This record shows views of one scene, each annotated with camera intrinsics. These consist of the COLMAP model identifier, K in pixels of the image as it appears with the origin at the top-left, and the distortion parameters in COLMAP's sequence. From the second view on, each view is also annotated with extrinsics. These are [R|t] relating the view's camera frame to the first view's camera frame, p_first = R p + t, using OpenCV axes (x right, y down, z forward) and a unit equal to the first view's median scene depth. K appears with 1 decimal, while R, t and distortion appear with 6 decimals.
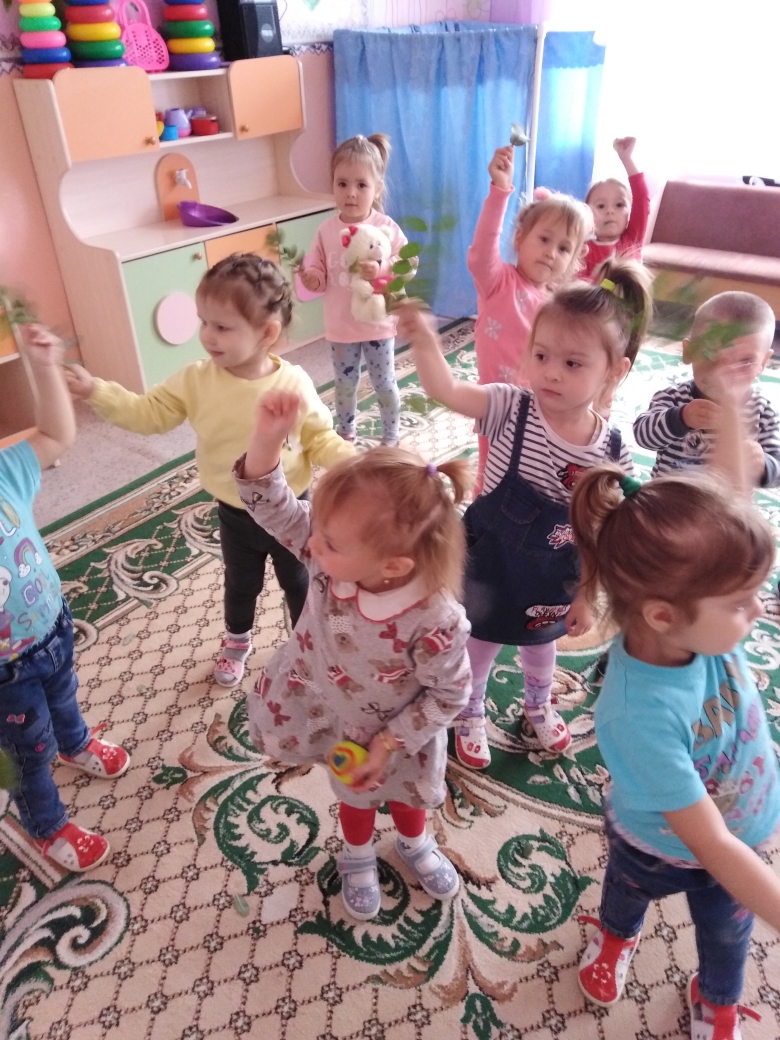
lens RADIAL K [[772.2, 0, 390.0], [0, 772.2, 520.0], [0, 0, 1]] dist [0.027176, -0.001945]
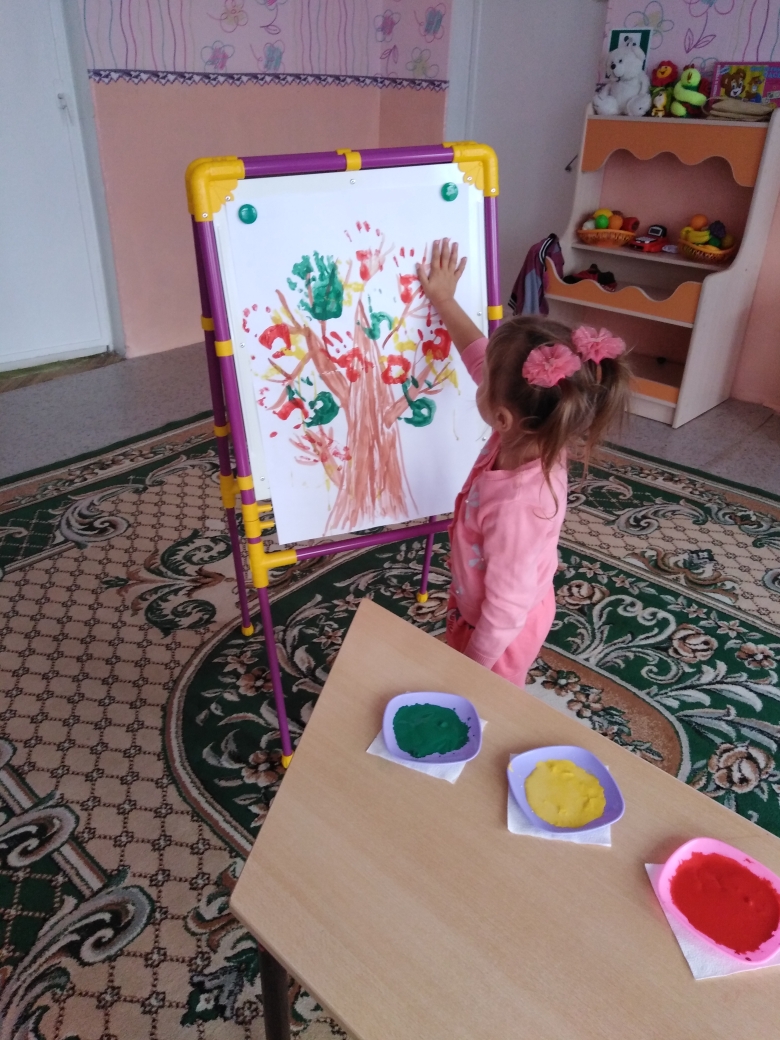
lens RADIAL K [[772.2, 0, 390.0], [0, 772.2, 520.0], [0, 0, 1]] dist [0.027176, -0.001945]
pose [[-0.105228, 0.533272, -0.839373, 1.347175], [-0.532869, 0.682417, 0.500358, -0.661324], [0.839630, 0.499928, 0.212355, 0.939742]]
